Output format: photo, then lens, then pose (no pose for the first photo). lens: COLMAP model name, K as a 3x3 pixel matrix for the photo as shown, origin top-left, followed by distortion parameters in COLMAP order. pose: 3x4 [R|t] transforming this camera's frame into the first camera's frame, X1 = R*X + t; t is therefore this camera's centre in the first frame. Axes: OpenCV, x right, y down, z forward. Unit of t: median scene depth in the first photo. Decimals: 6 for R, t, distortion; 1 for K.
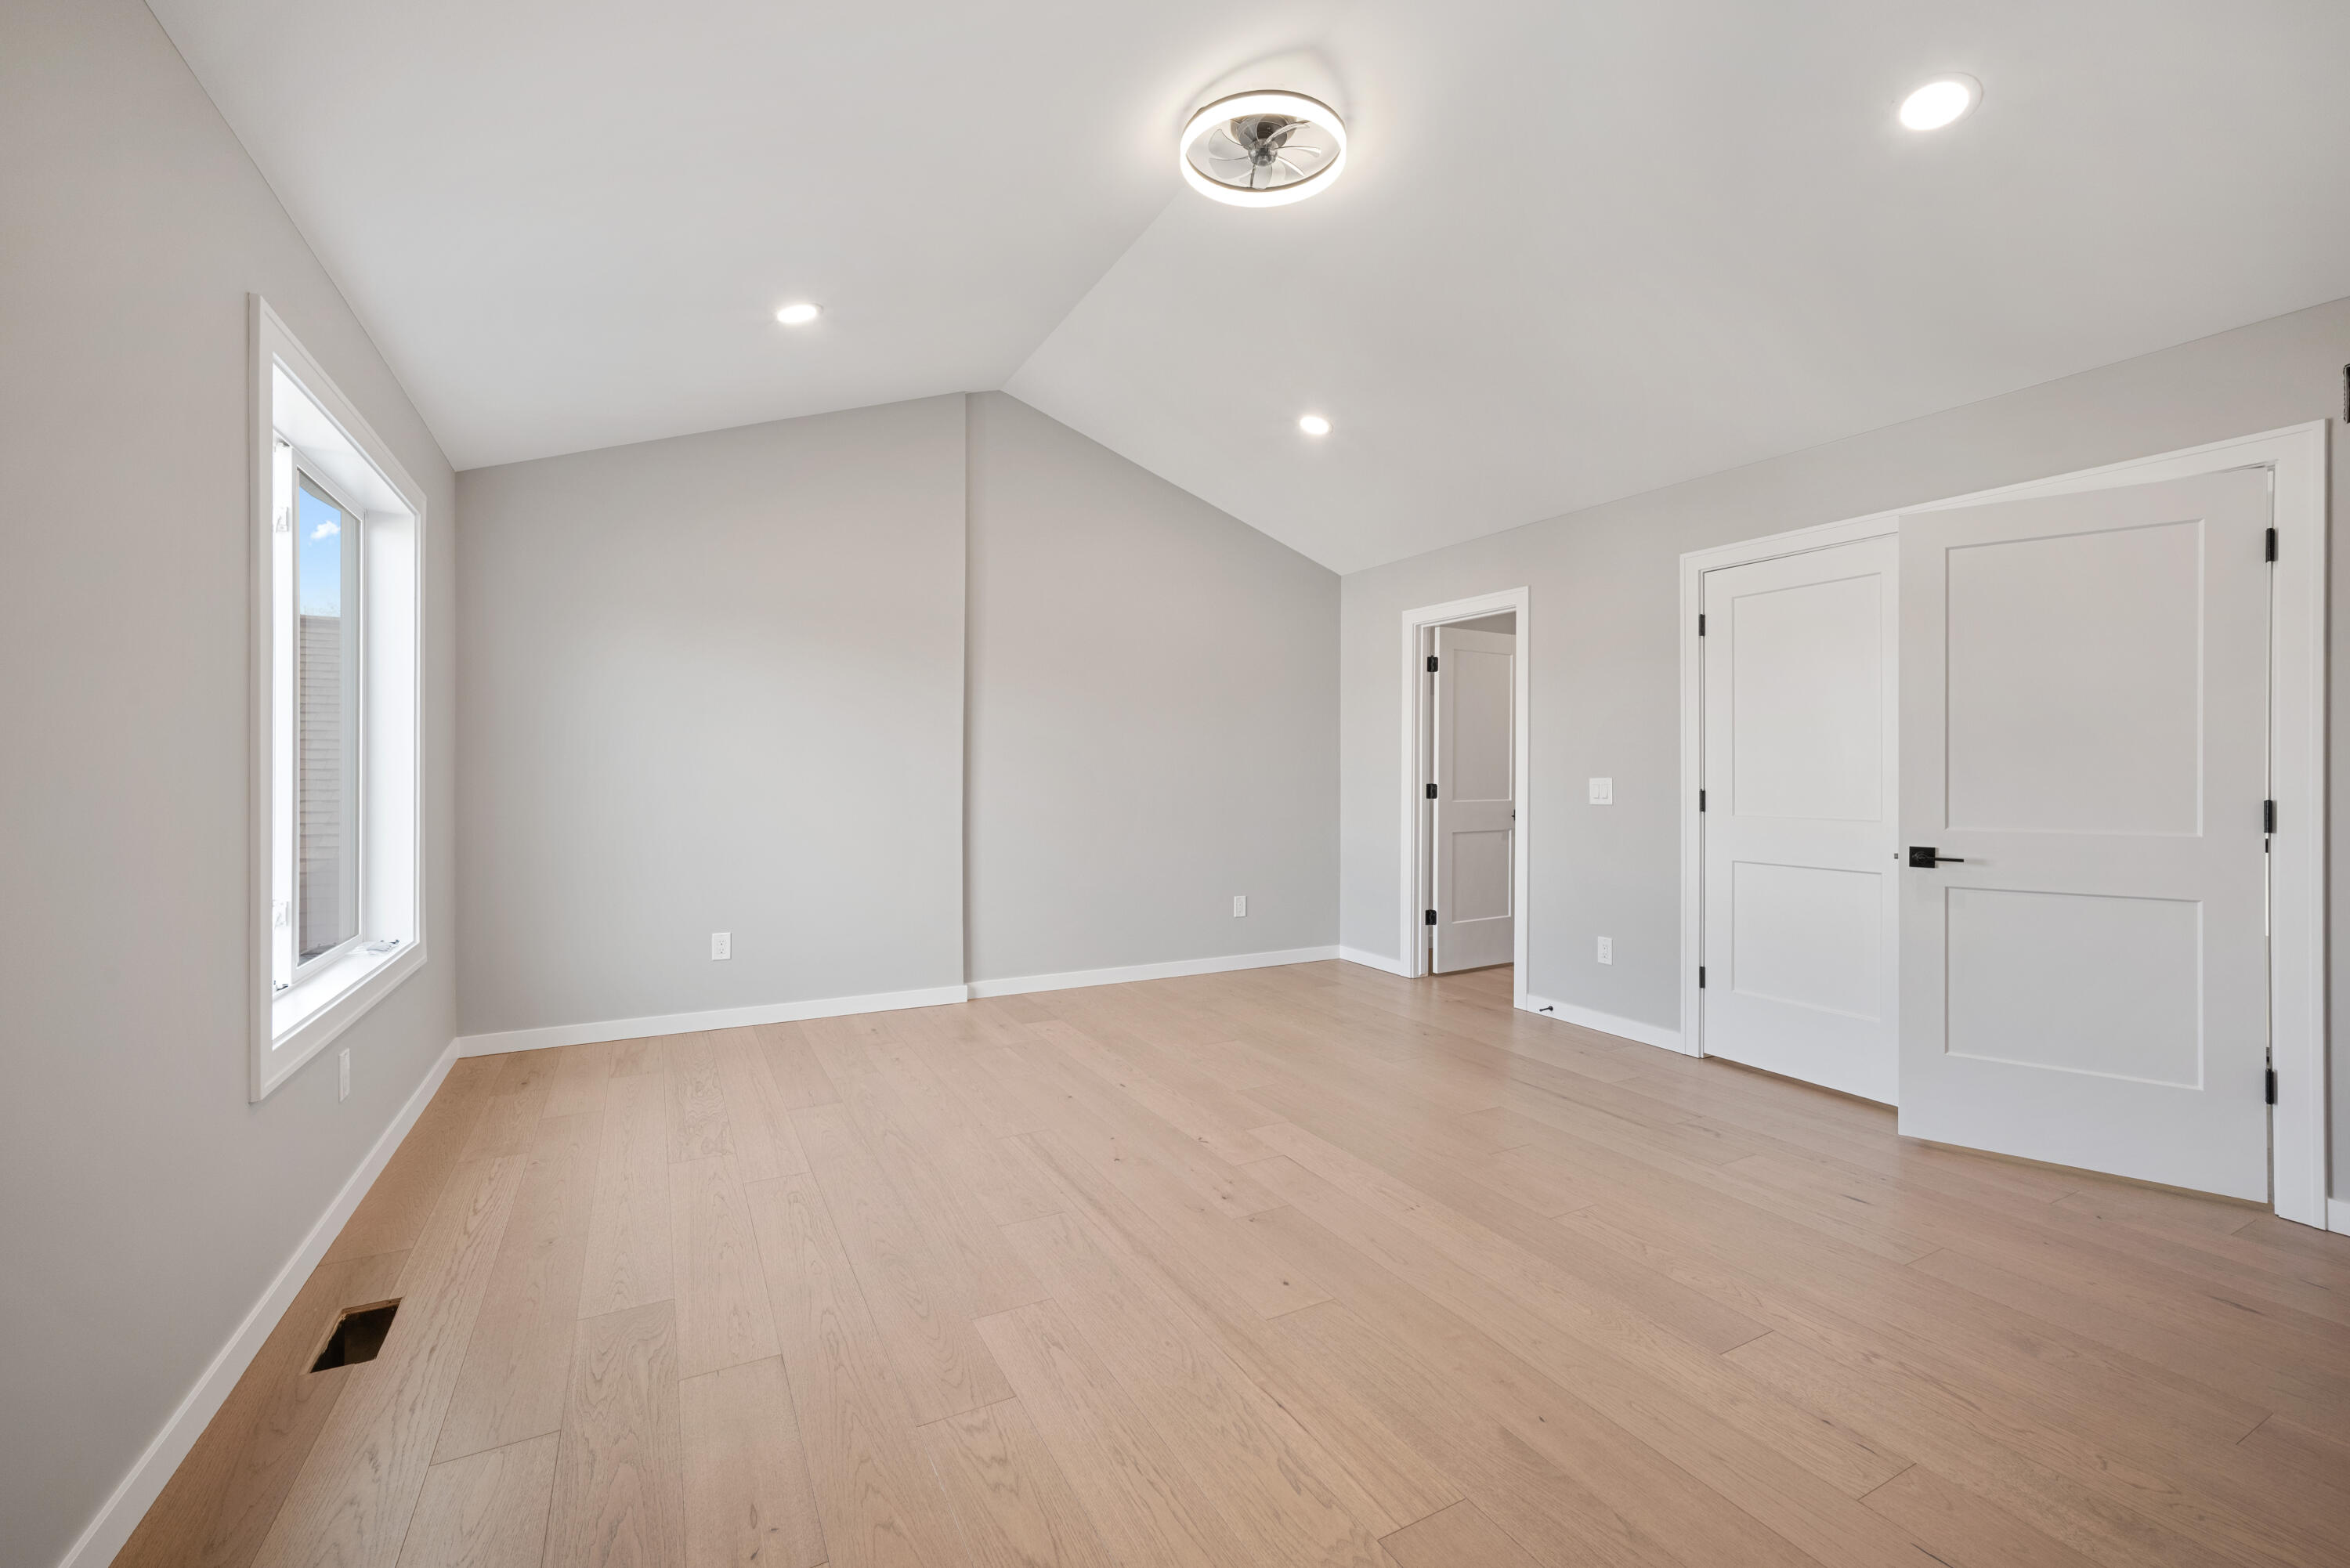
lens RADIAL K [[995.5, 0, 1183.1], [0, 995.5, 767.8], [0, 0, 1]] dist [-0.000302, 0.000376]
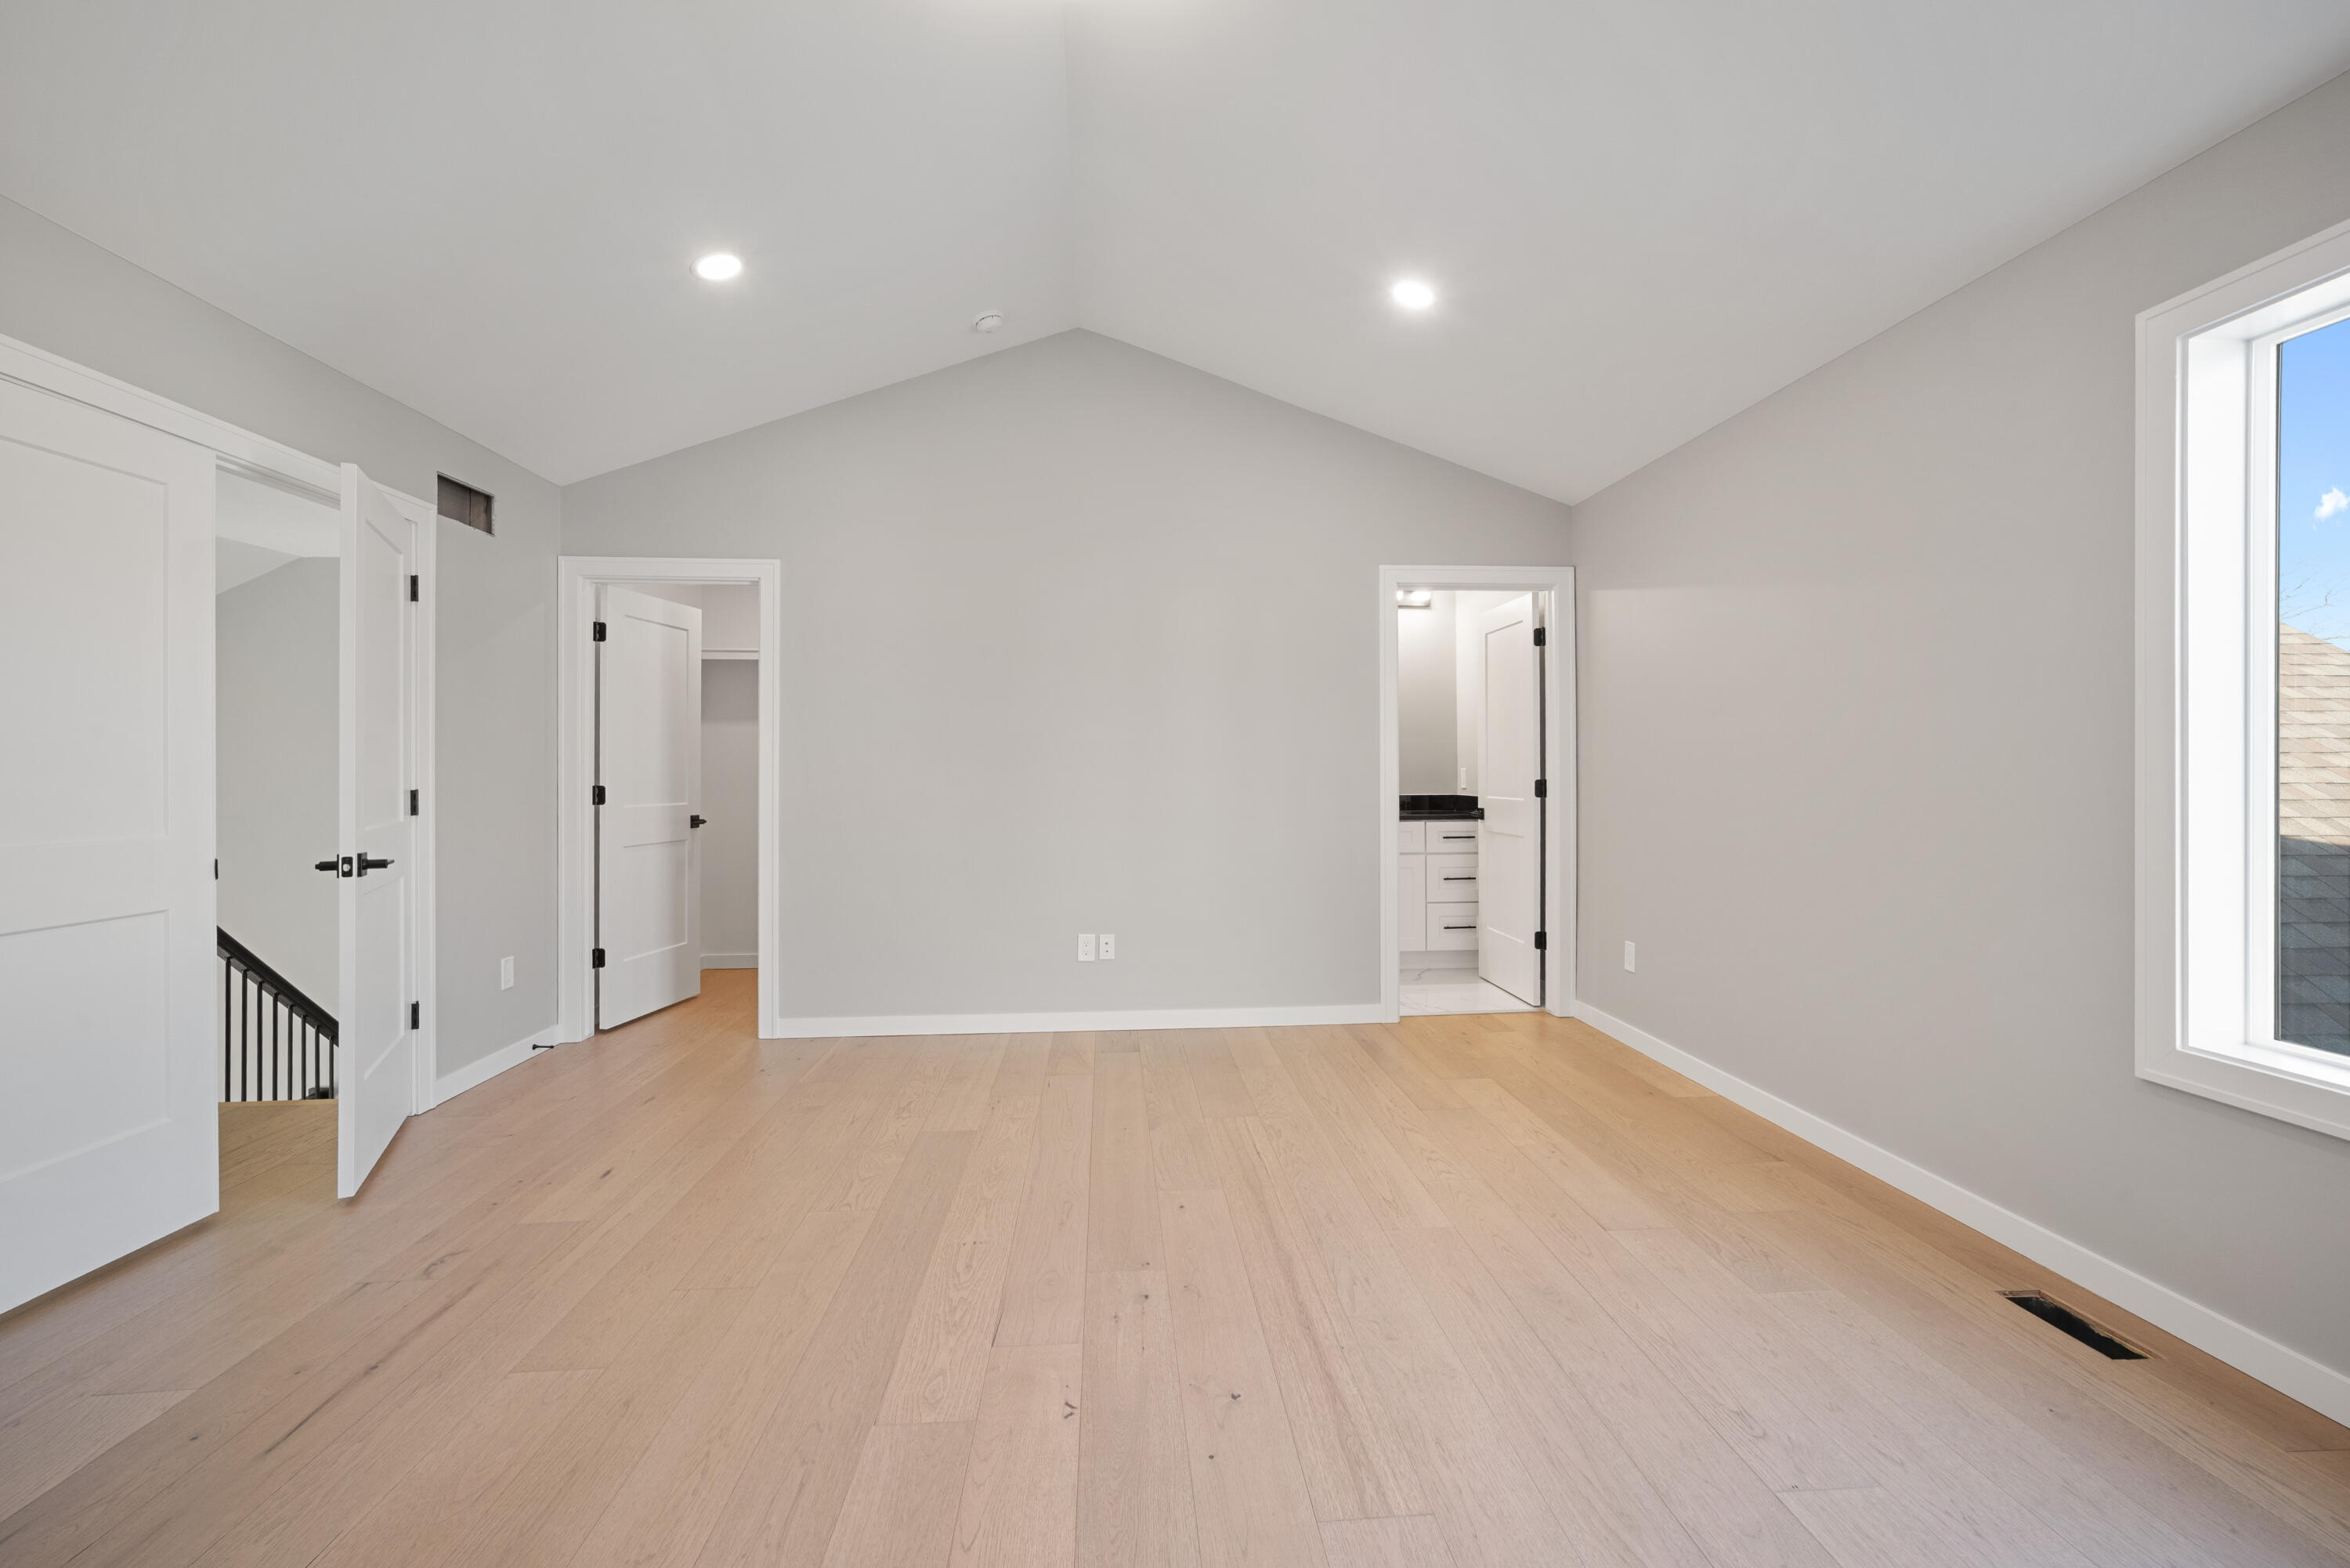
lens RADIAL K [[995.5, 0, 1183.1], [0, 995.5, 767.8], [0, 0, 1]] dist [-0.000302, 0.000376]
pose [[-0.908718, -0.000184, 0.417410, -0.344095], [-0.002684, 0.999982, -0.005403, 0.008933], [-0.417401, -0.006031, -0.908702, 1.842576]]
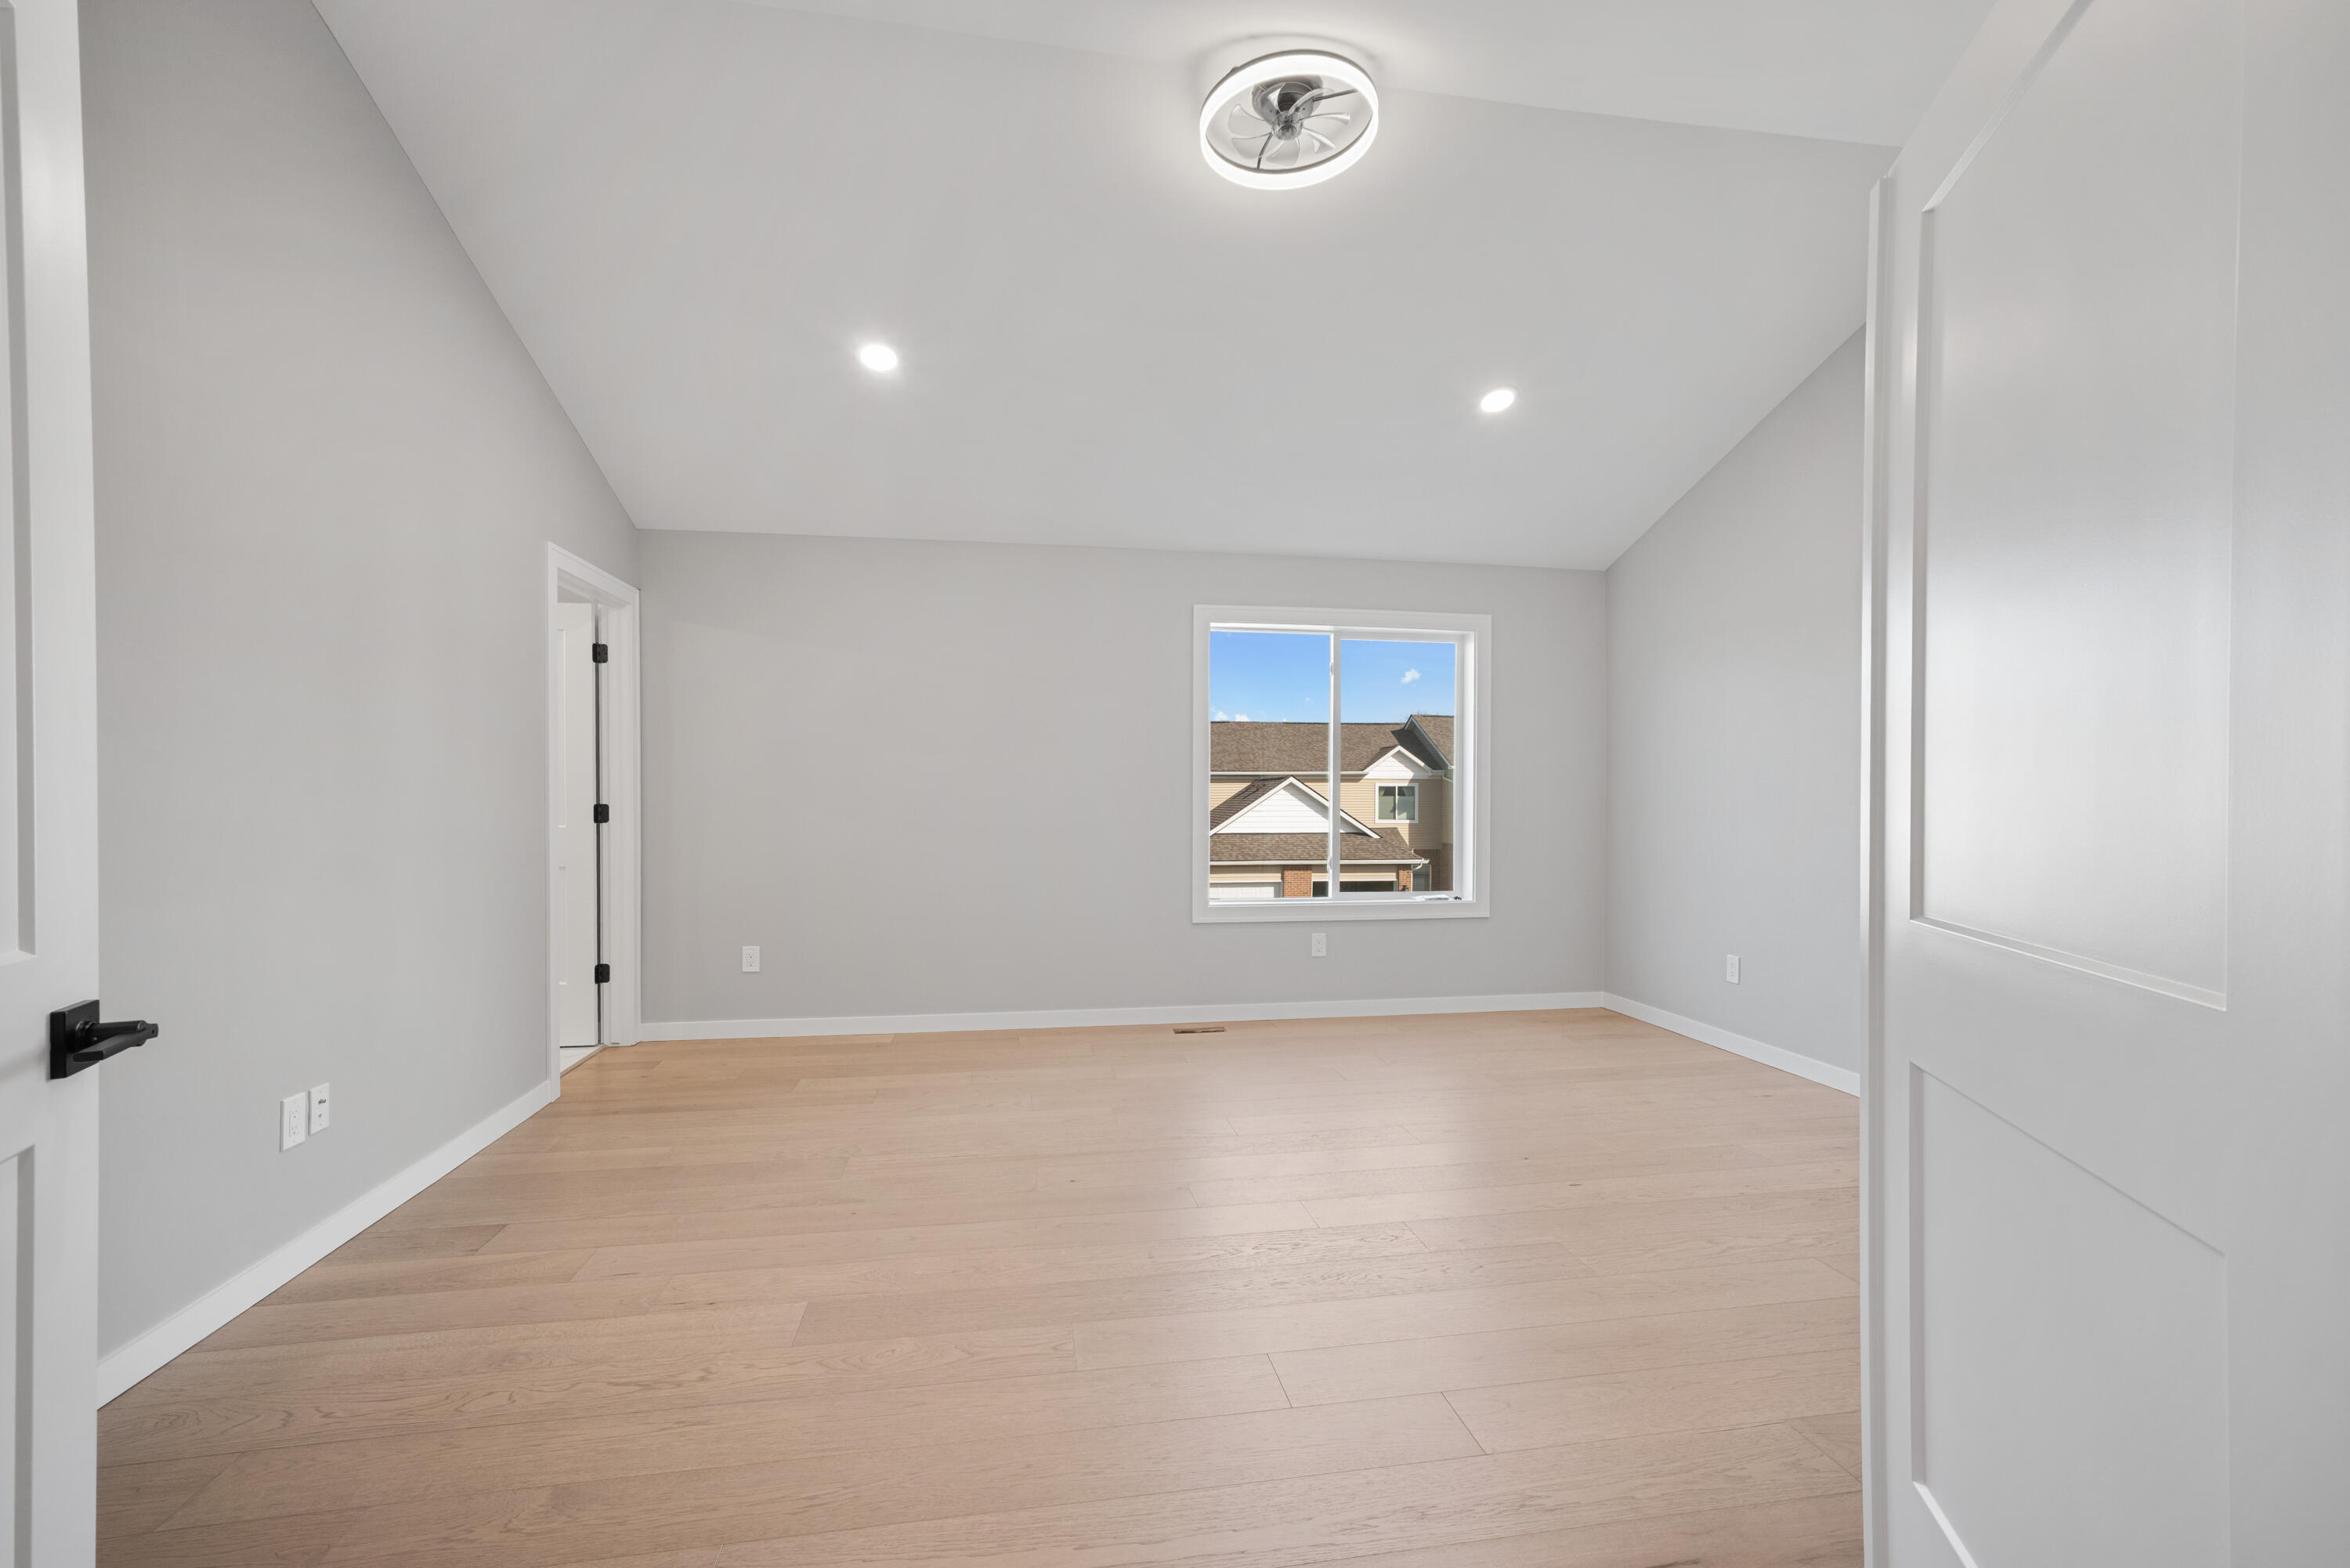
lens RADIAL K [[996.8, 0, 1159.9], [0, 996.8, 811.3], [0, 0, 1]] dist [-0.010896, 0.000055]
pose [[-0.344001, 0.006028, -0.938950, 1.148137], [0.001342, 0.999982, 0.005928, 0.023707], [0.938968, 0.000779, -0.344003, 1.389594]]
